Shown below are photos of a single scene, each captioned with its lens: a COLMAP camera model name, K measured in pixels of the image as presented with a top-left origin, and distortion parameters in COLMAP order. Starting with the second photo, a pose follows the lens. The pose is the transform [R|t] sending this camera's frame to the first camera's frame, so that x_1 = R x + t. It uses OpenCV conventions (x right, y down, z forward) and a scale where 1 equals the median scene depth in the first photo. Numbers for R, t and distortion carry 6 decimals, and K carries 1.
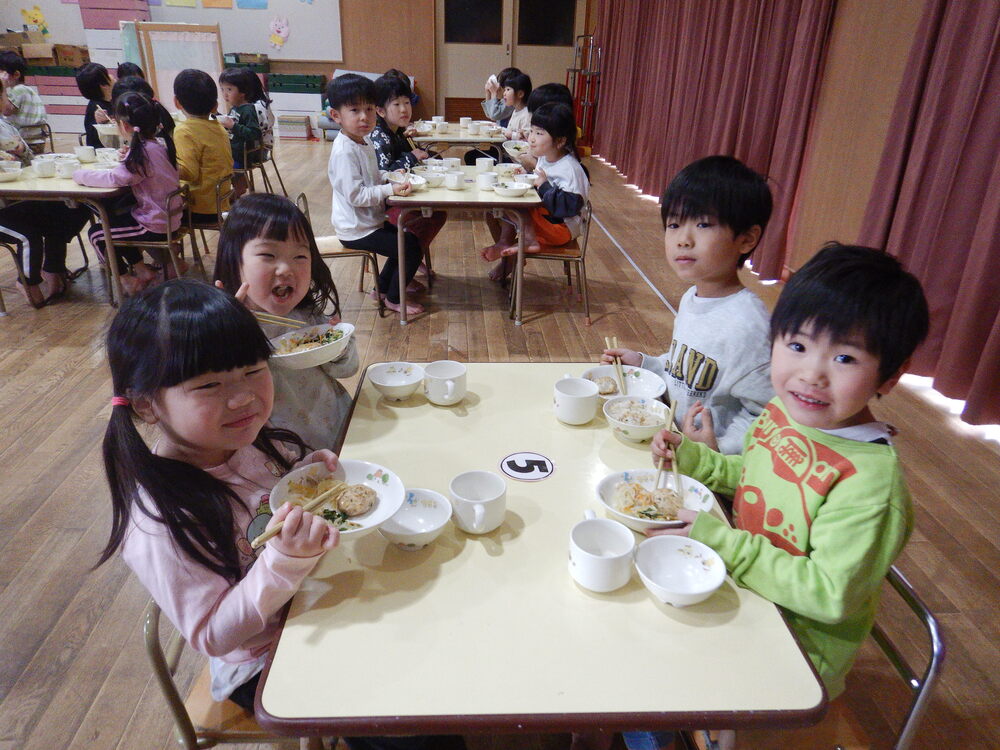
lens RADIAL K [[709.8, 0, 503.9], [0, 709.8, 376.2], [0, 0, 1]] dist [0.013622, -0.004292]
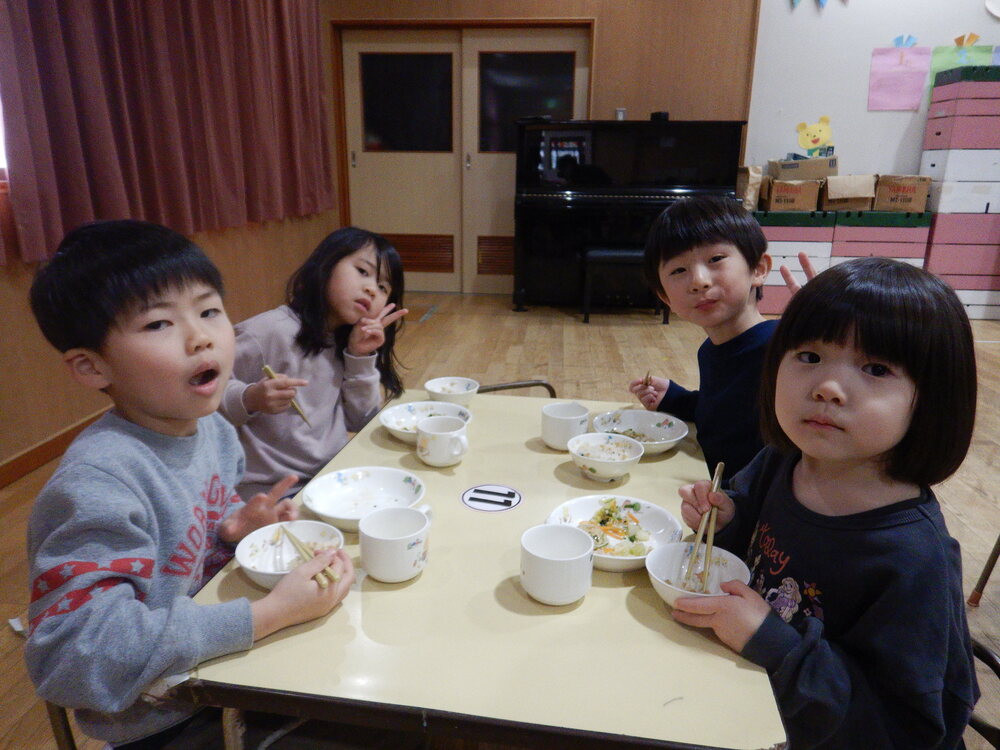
lens RADIAL K [[709.8, 0, 499.6], [0, 709.8, 375.4], [0, 0, 1]] dist [0.013622, -0.004292]
pose [[0.988851, 0.025633, -0.146684, -0.832655], [-0.048223, 0.987111, -0.152596, -0.192769], [0.140882, 0.157969, 0.977342, 0.398277]]
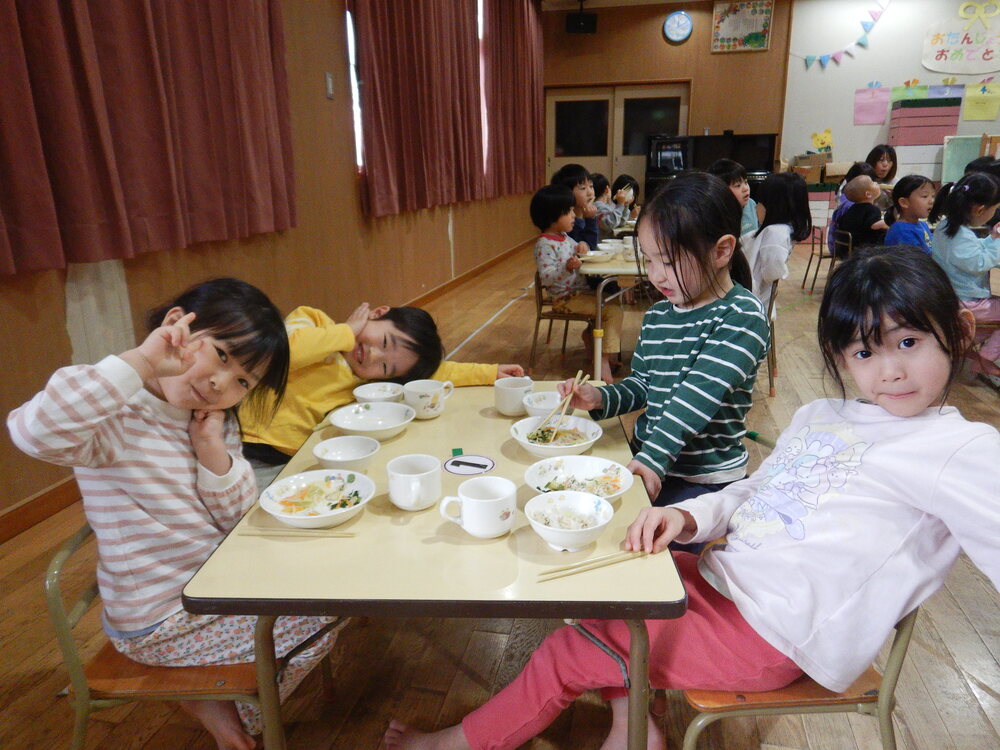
lens RADIAL K [[709.8, 0, 501.4], [0, 709.8, 375.1], [0, 0, 1]] dist [0.013622, -0.004292]
pose [[0.959681, 0.037174, -0.278621, -0.809107], [-0.081601, 0.985374, -0.149598, 0.037404], [0.268985, 0.166302, 0.948679, -0.069887]]
